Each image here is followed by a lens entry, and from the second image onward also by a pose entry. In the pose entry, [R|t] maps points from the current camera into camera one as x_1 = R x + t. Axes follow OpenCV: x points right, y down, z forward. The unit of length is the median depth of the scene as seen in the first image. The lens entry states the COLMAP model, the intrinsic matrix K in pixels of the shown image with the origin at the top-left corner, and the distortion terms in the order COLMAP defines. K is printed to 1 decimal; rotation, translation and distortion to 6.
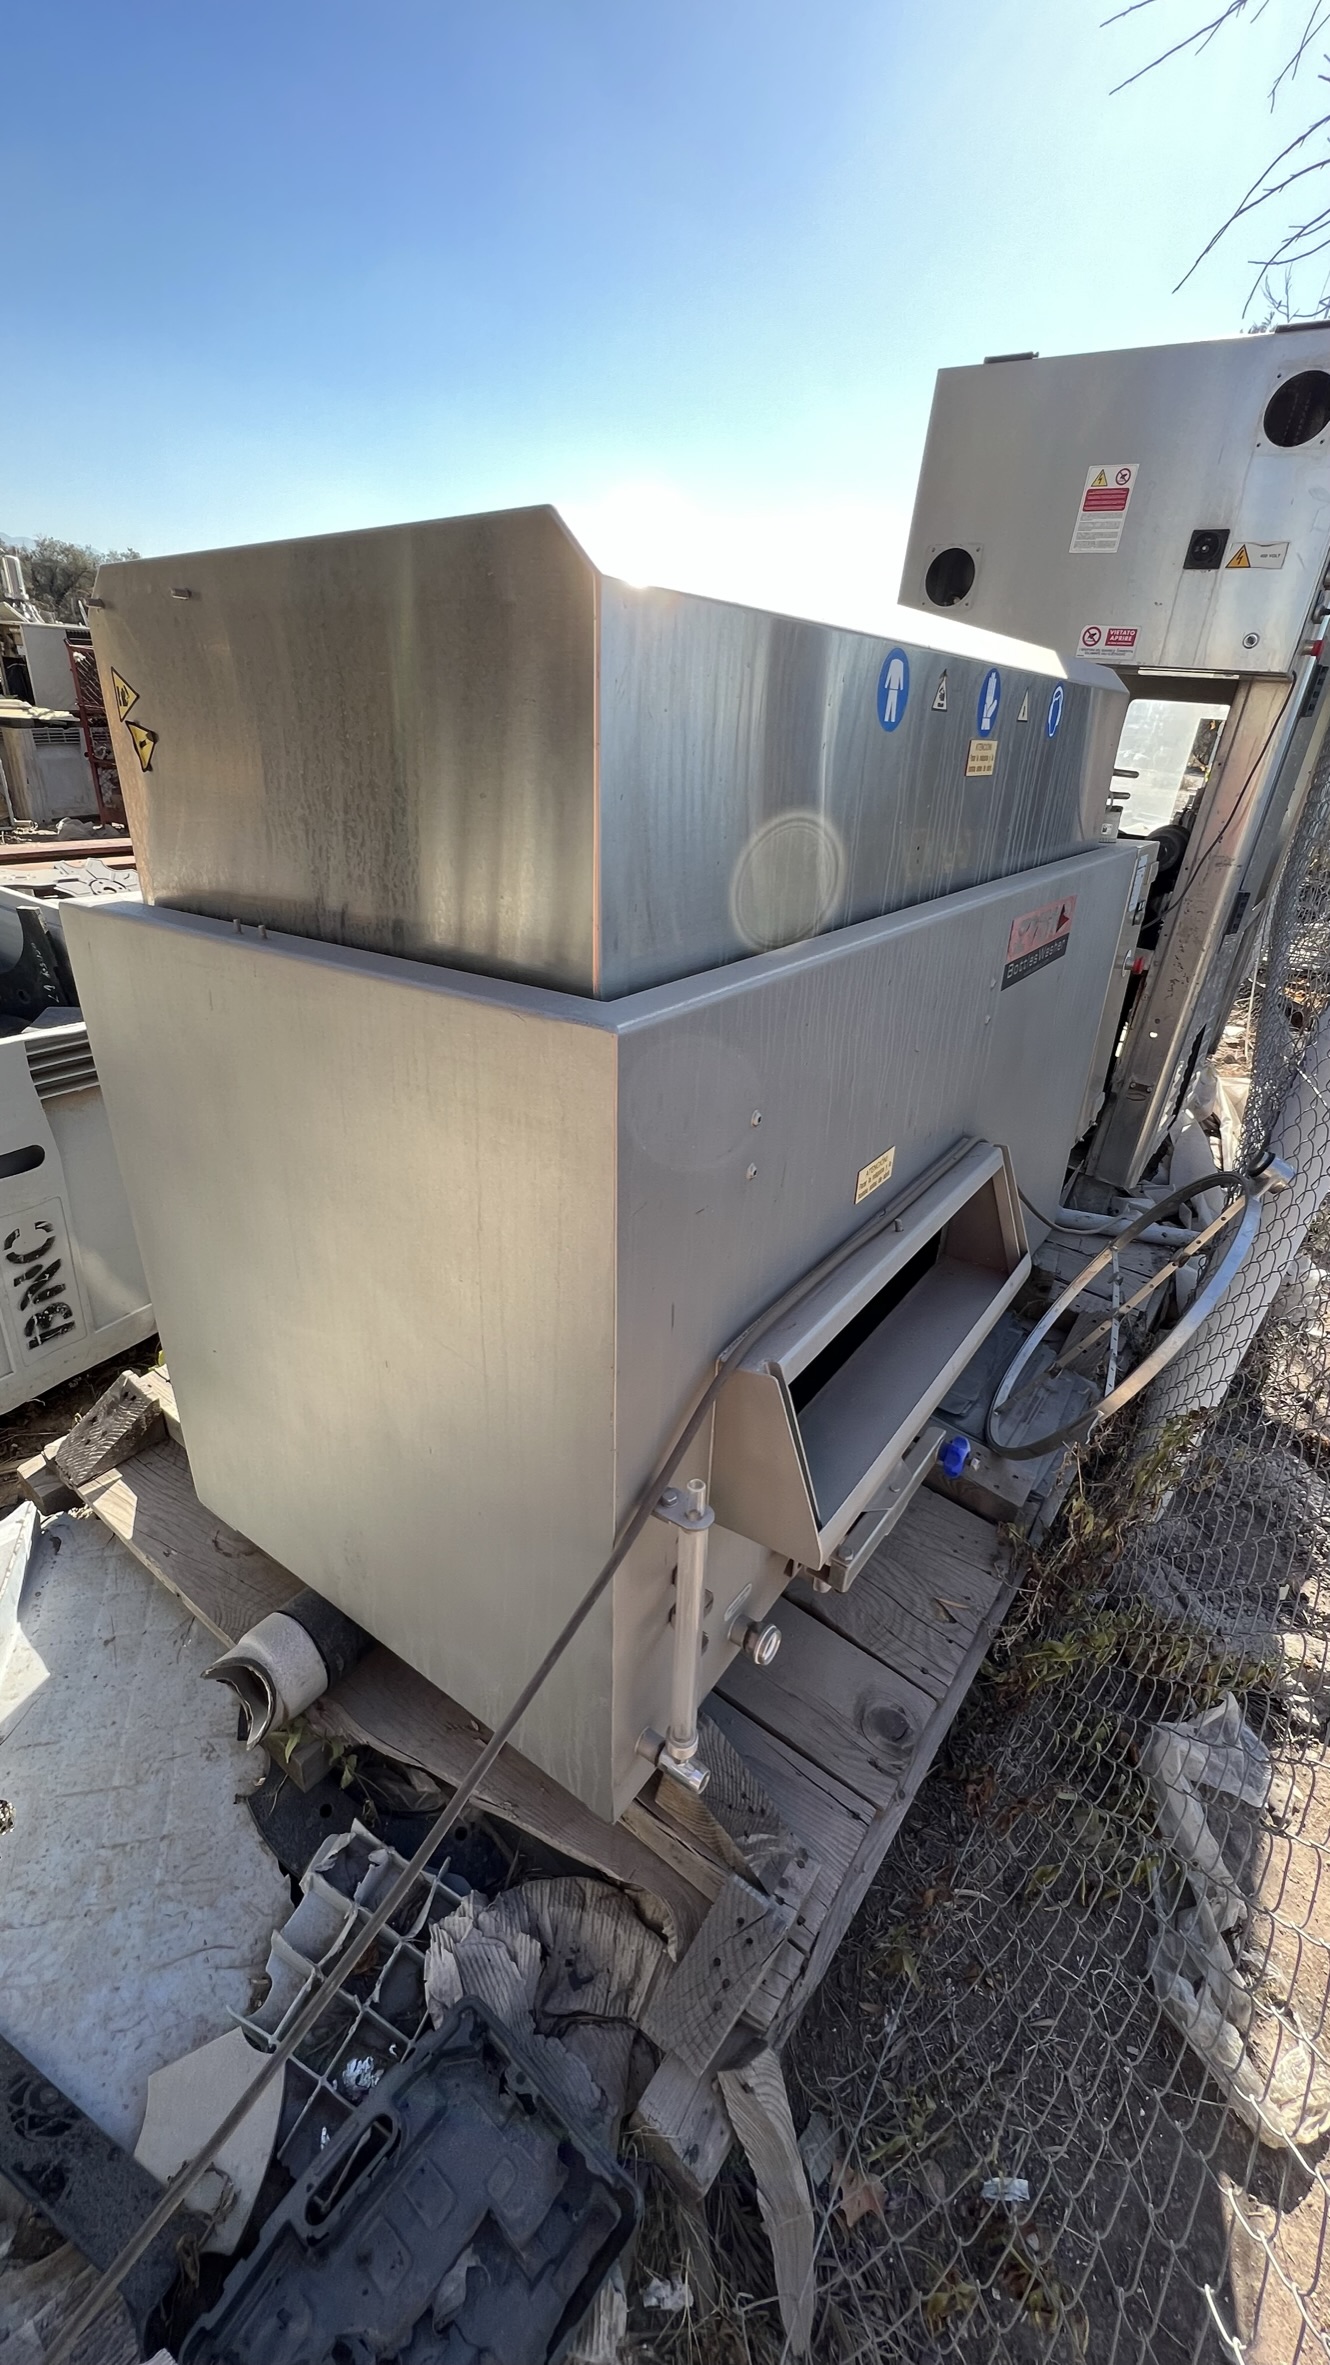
lens RADIAL K [[943.4, 0, 663.3], [0, 943.4, 1177.9], [0, 0, 1]] dist [-0.000253, 0.000415]
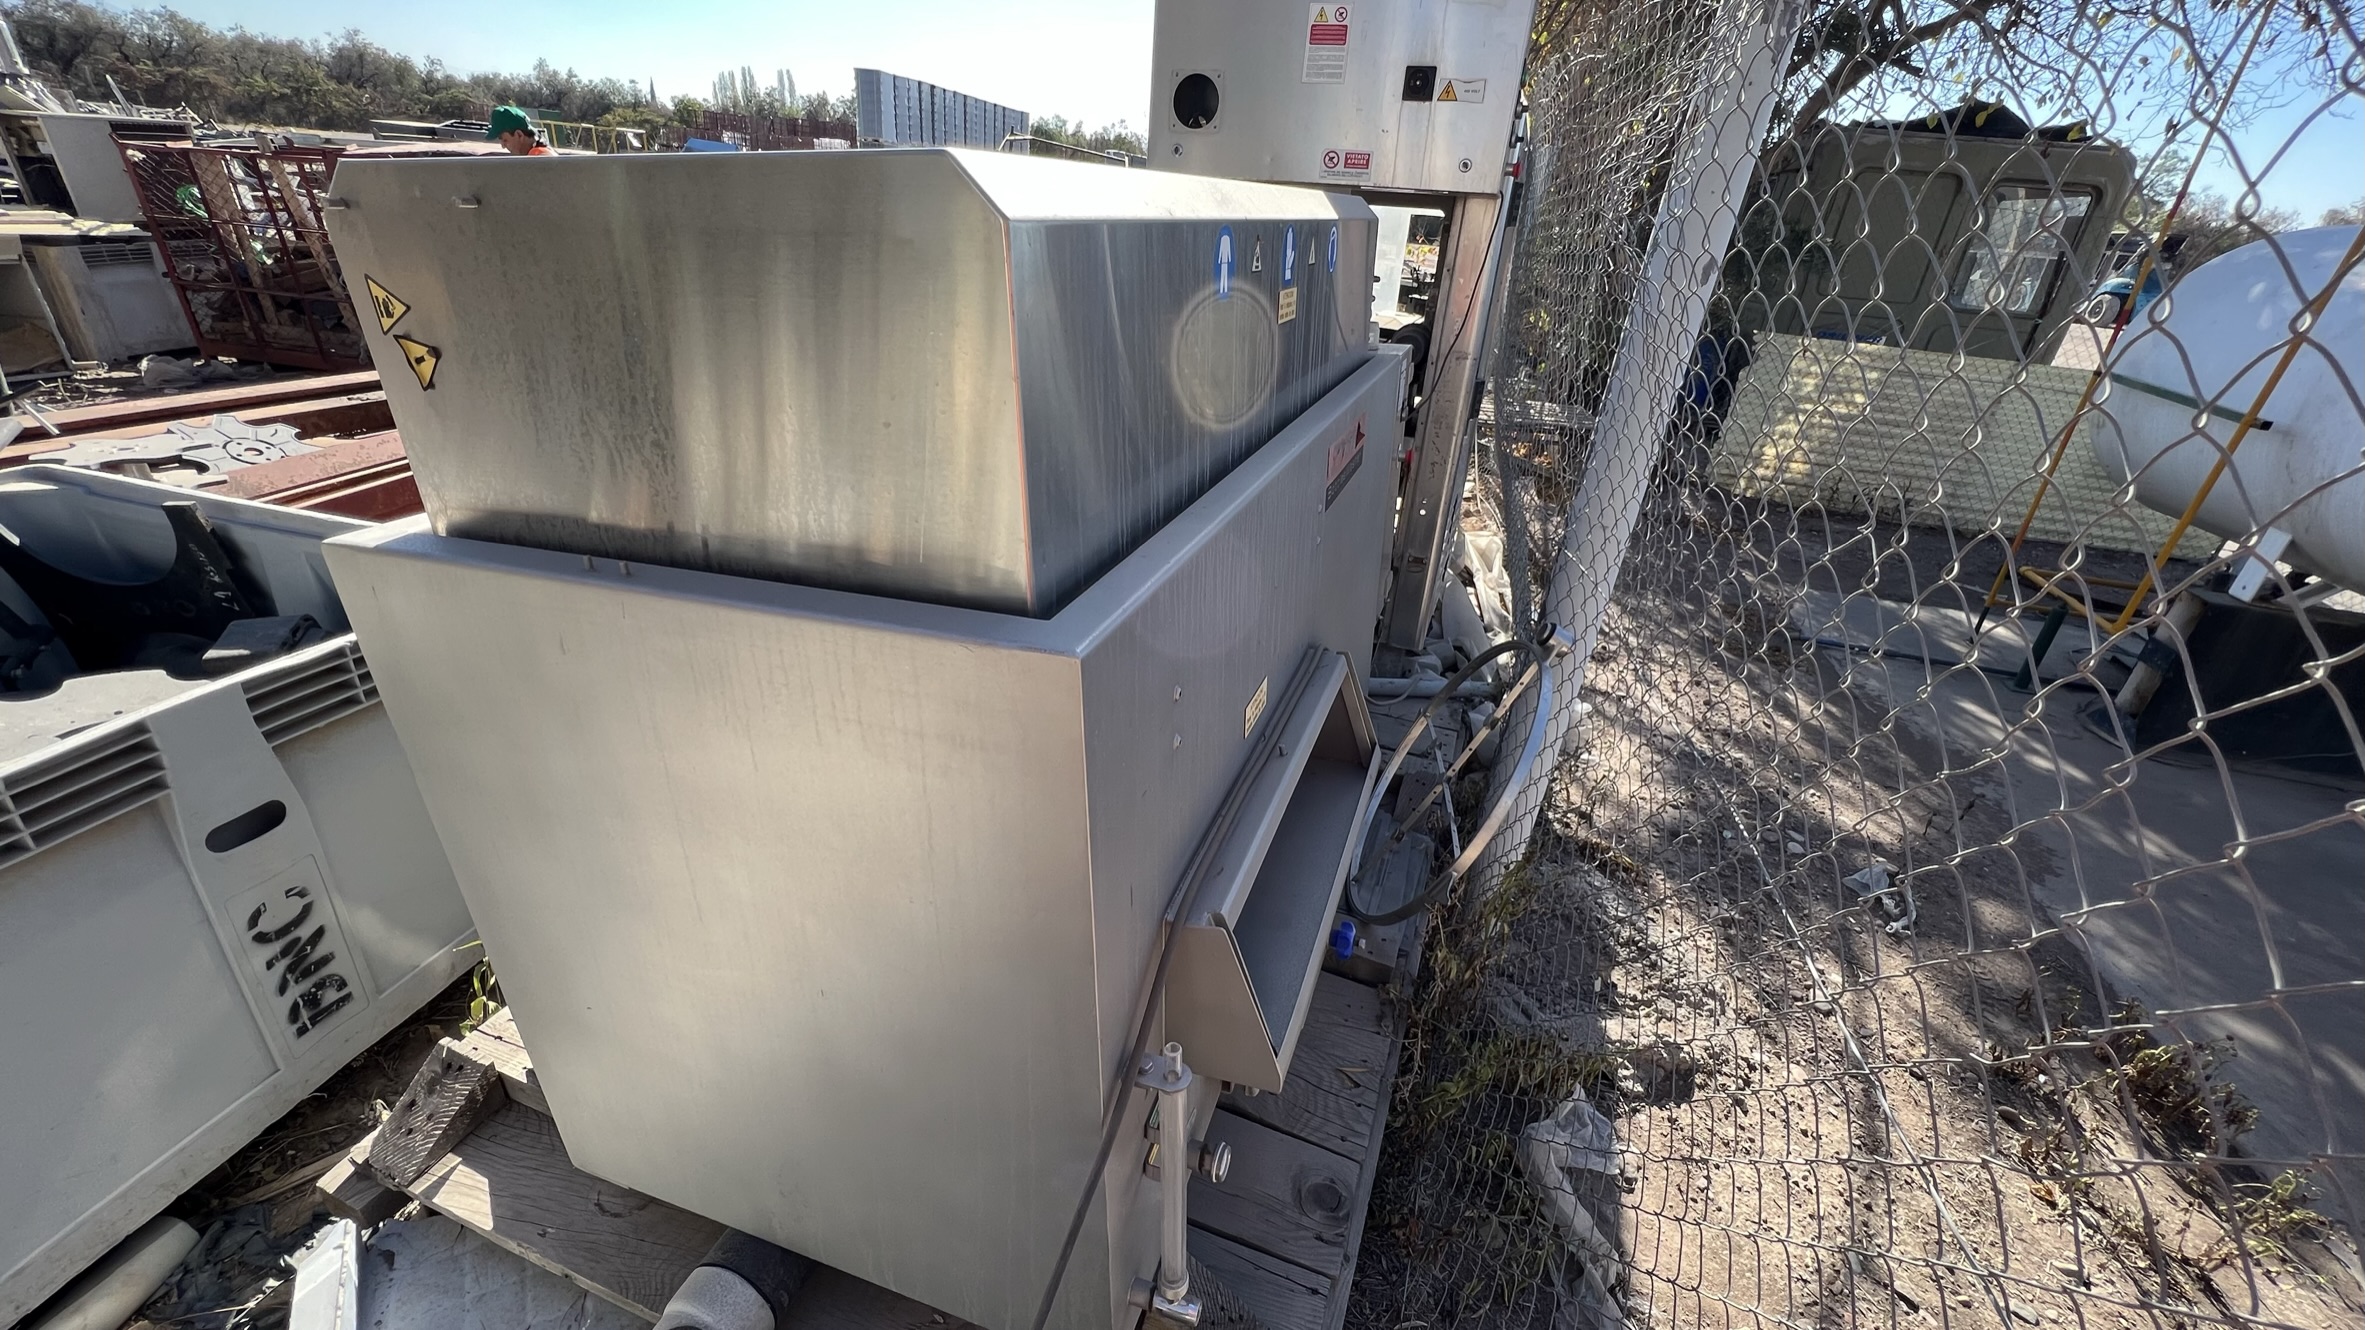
lens RADIAL K [[943.4, 0, 1172.7], [0, 943.4, 666.1], [0, 0, 1]] dist [-0.000253, 0.000415]
pose [[0.959489, -0.142791, 0.242881, -0.088490], [0.139243, 0.989747, 0.031804, -0.071815], [-0.244932, 0.003304, 0.969535, -0.010003]]
